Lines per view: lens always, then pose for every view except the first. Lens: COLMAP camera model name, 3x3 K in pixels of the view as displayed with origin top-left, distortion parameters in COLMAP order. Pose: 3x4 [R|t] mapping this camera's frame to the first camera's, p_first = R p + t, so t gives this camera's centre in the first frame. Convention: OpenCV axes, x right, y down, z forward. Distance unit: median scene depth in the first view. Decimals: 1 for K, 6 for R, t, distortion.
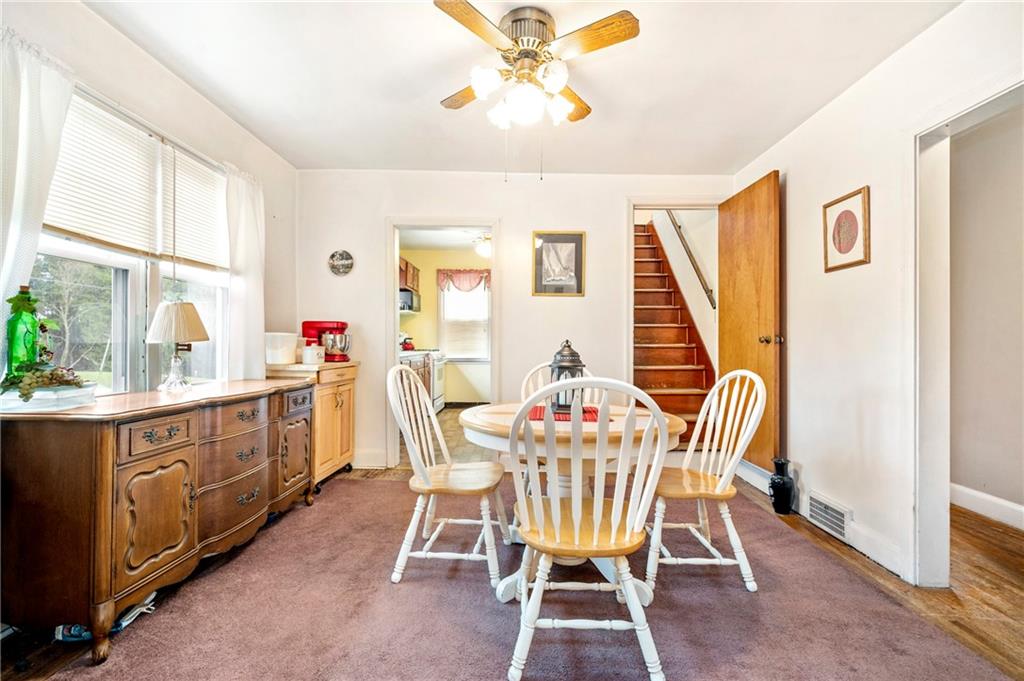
lens RADIAL K [[448.9, 0, 512.9], [0, 448.9, 341.2], [0, 0, 1]] dist [-0.000783, -0.000037]
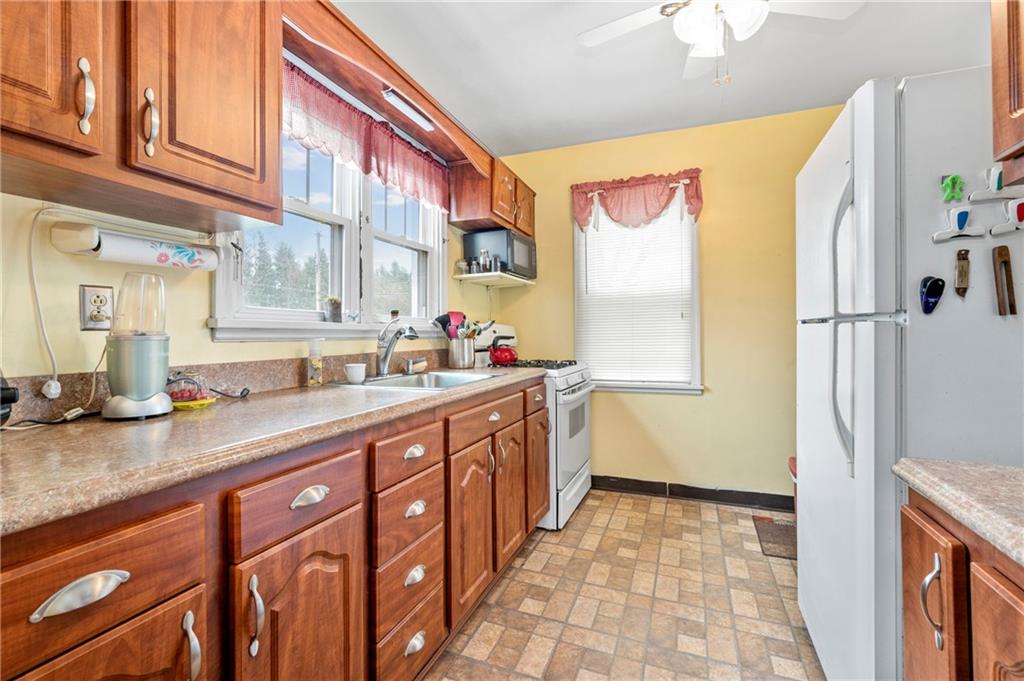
lens RADIAL K [[448.9, 0, 515.0], [0, 448.9, 335.2], [0, 0, 1]] dist [-0.000783, -0.000037]
pose [[0.934665, -0.014764, -0.355222, -0.062093], [0.016703, 0.999858, 0.002393, -0.008282], [0.355136, -0.008170, 0.934779, 0.559262]]
